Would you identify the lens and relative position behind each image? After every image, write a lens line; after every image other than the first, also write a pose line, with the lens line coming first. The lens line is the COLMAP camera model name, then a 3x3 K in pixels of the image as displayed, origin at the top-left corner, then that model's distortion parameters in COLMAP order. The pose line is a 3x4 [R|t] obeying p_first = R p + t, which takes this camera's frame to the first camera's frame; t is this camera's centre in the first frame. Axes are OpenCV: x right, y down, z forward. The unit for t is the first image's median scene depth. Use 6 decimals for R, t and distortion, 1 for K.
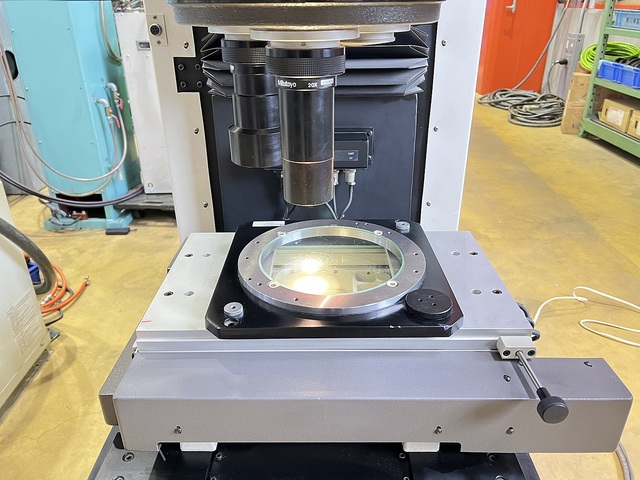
lens RADIAL K [[488.9, 0, 323.6], [0, 488.9, 238.4], [0, 0, 1]] dist [0.005118, -0.005234]
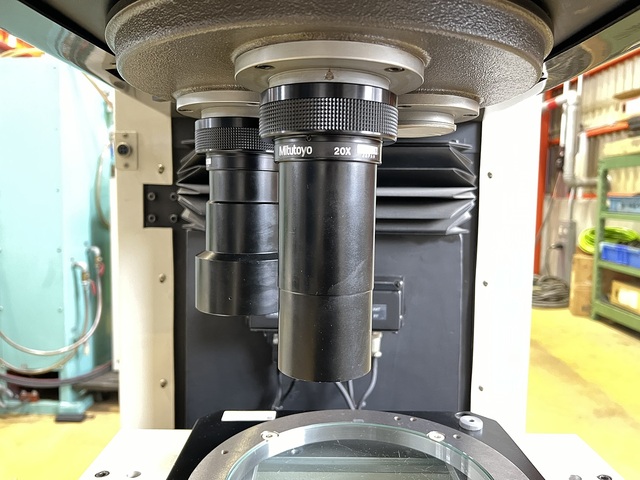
lens RADIAL K [[488.9, 0, 323.6], [0, 488.9, 238.4], [0, 0, 1]] dist [0.005118, -0.005234]
pose [[0.999720, 0.021926, 0.008919, -0.013691], [-0.017221, 0.932237, -0.361439, -0.007508], [-0.016239, 0.361184, 0.932353, 0.157602]]
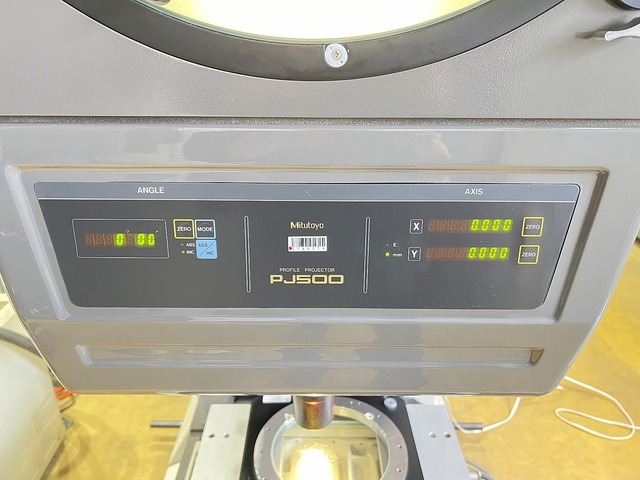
lens RADIAL K [[495.3, 0, 320.0], [0, 495.3, 240.0], [0, 0, 1]] dist [-0.006448, -0.006214]
pose [[0.999909, 0.008508, 0.010491, -0.011108], [-0.008276, 0.999725, -0.021964, -0.175237], [-0.010675, 0.021875, 0.999704, -0.092948]]
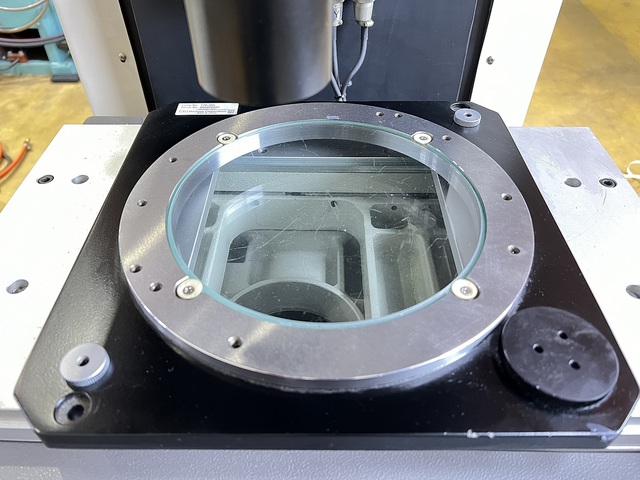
lens RADIAL K [[487.9, 0, 317.3], [0, 487.9, 237.5], [0, 0, 1]] dist [-0.002311, -0.009687]
pose [[0.999876, 0.014279, -0.006567, 0.004691], [-0.011502, 0.949564, 0.313363, -0.028863], [0.010710, -0.313249, 0.949611, 0.210538]]
